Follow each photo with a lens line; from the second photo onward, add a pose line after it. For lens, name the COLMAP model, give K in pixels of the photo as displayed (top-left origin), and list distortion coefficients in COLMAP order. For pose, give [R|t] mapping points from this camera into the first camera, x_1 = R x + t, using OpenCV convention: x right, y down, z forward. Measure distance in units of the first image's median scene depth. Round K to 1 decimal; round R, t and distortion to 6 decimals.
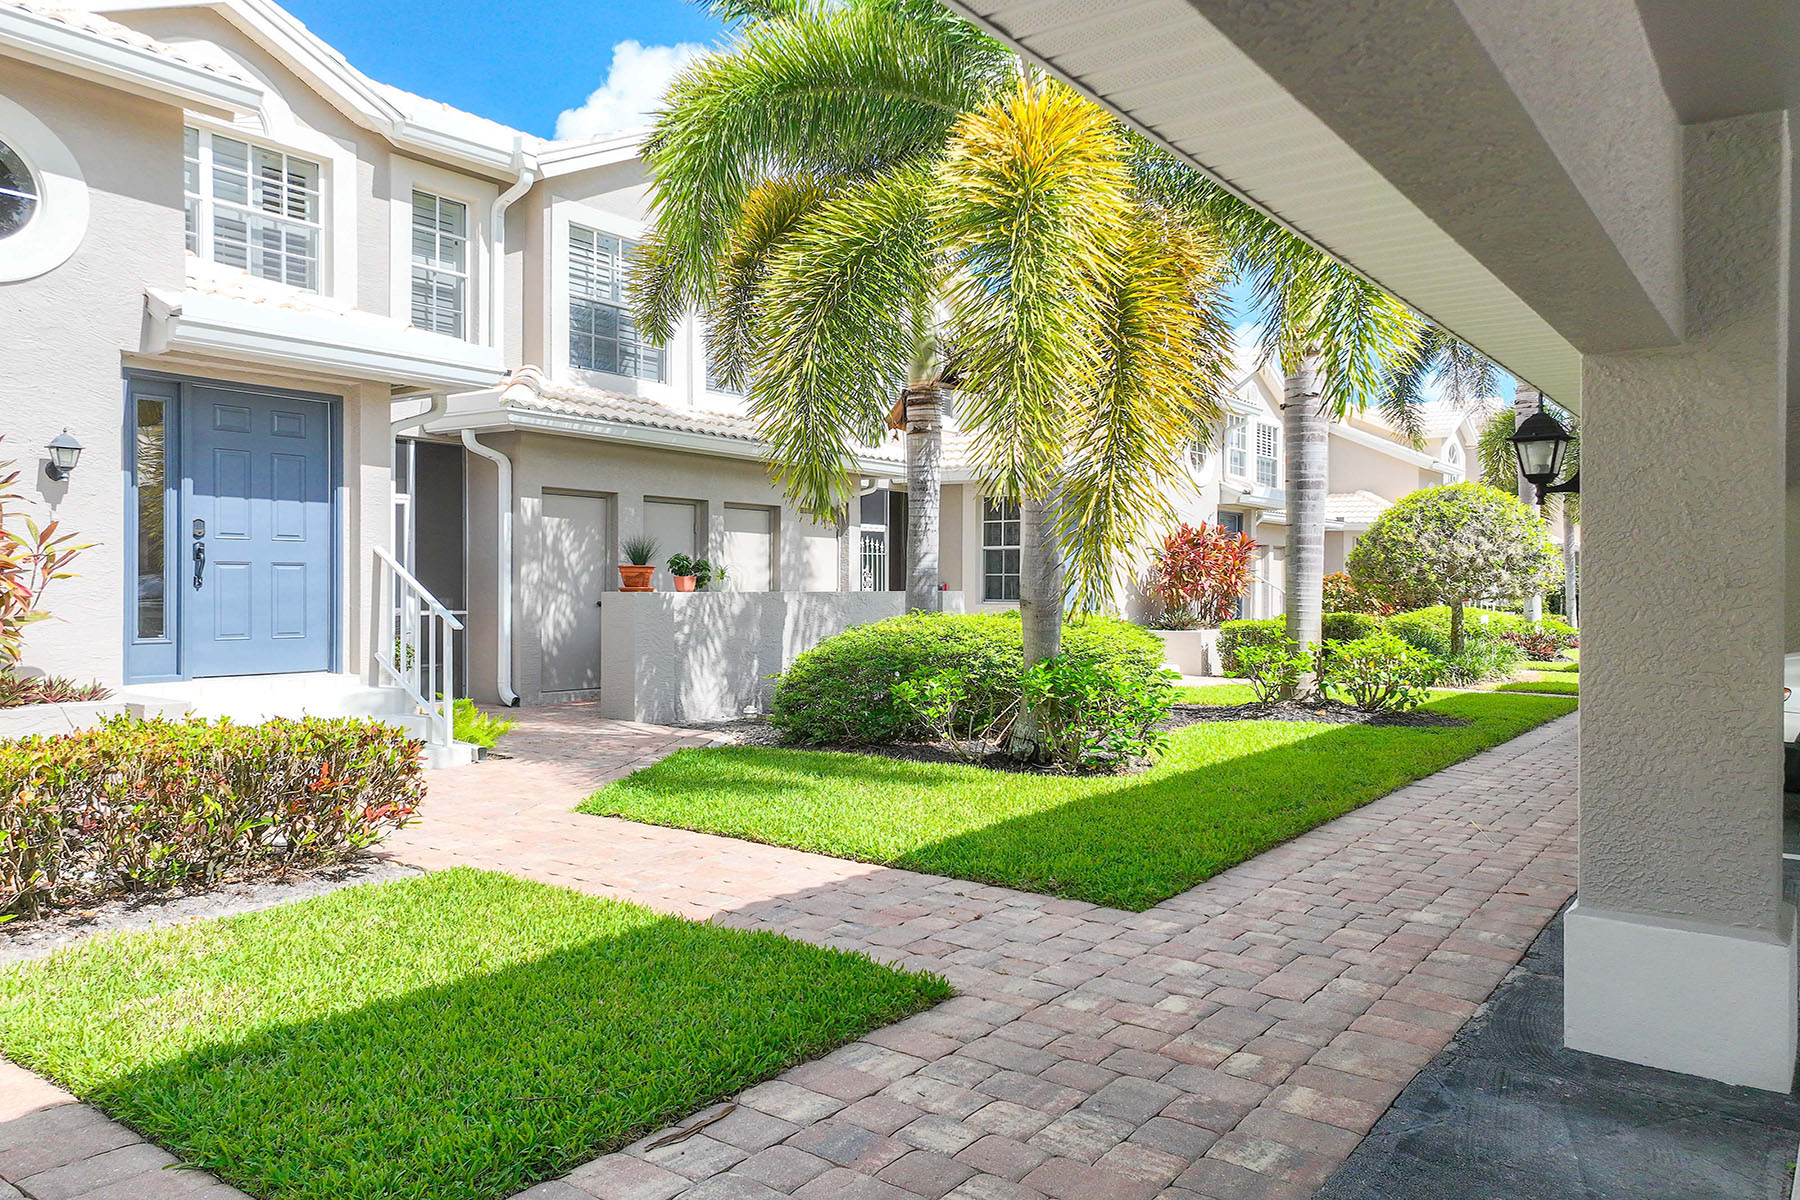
lens RADIAL K [[1261.2, 0, 900.0], [0, 1261.2, 600.0], [0, 0, 1]] dist [-0.010078, 0.038672]
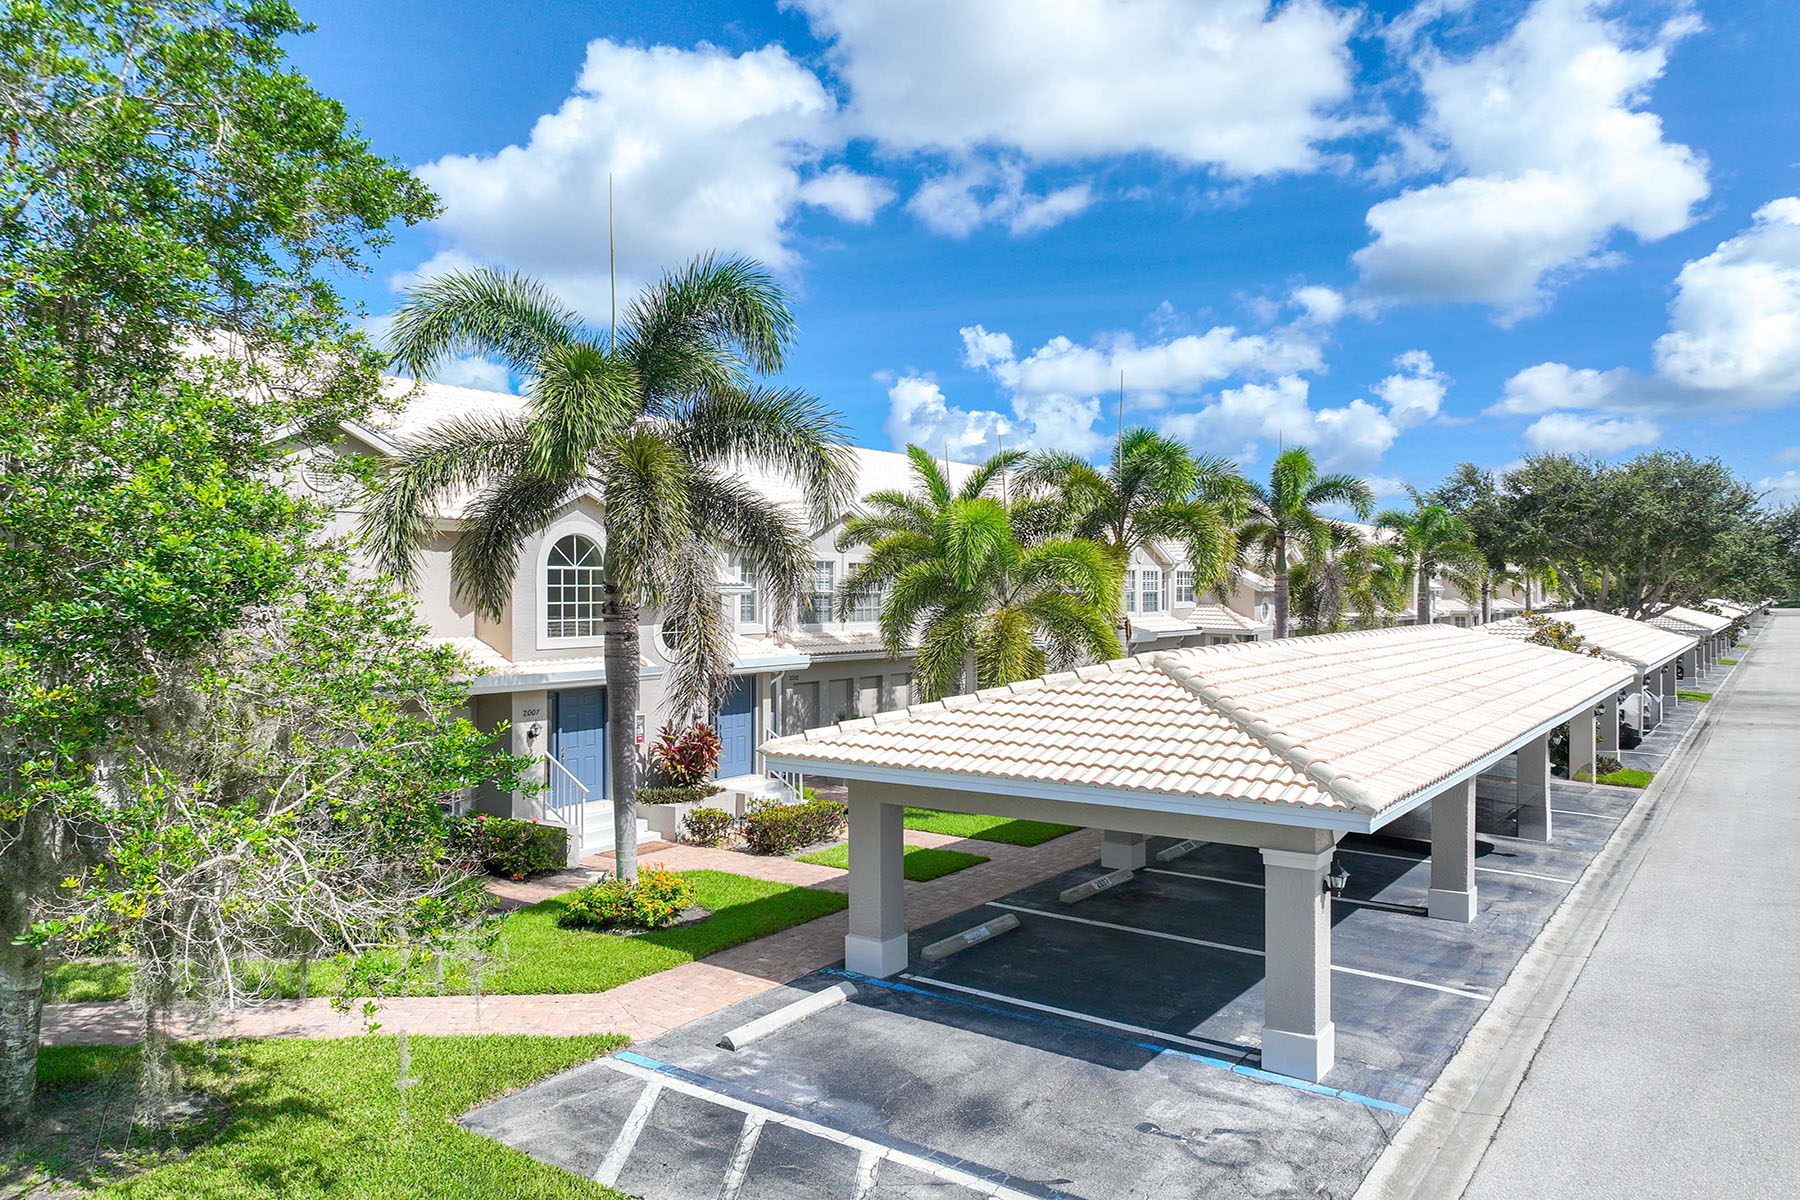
lens RADIAL K [[1261.2, 0, 900.0], [0, 1261.2, 600.0], [0, 0, 1]] dist [-0.010078, 0.038672]
pose [[0.999779, -0.002038, 0.020937, -0.184026], [0.002167, 0.999979, -0.006140, -0.305170], [-0.020924, 0.006184, 0.999762, -1.756300]]
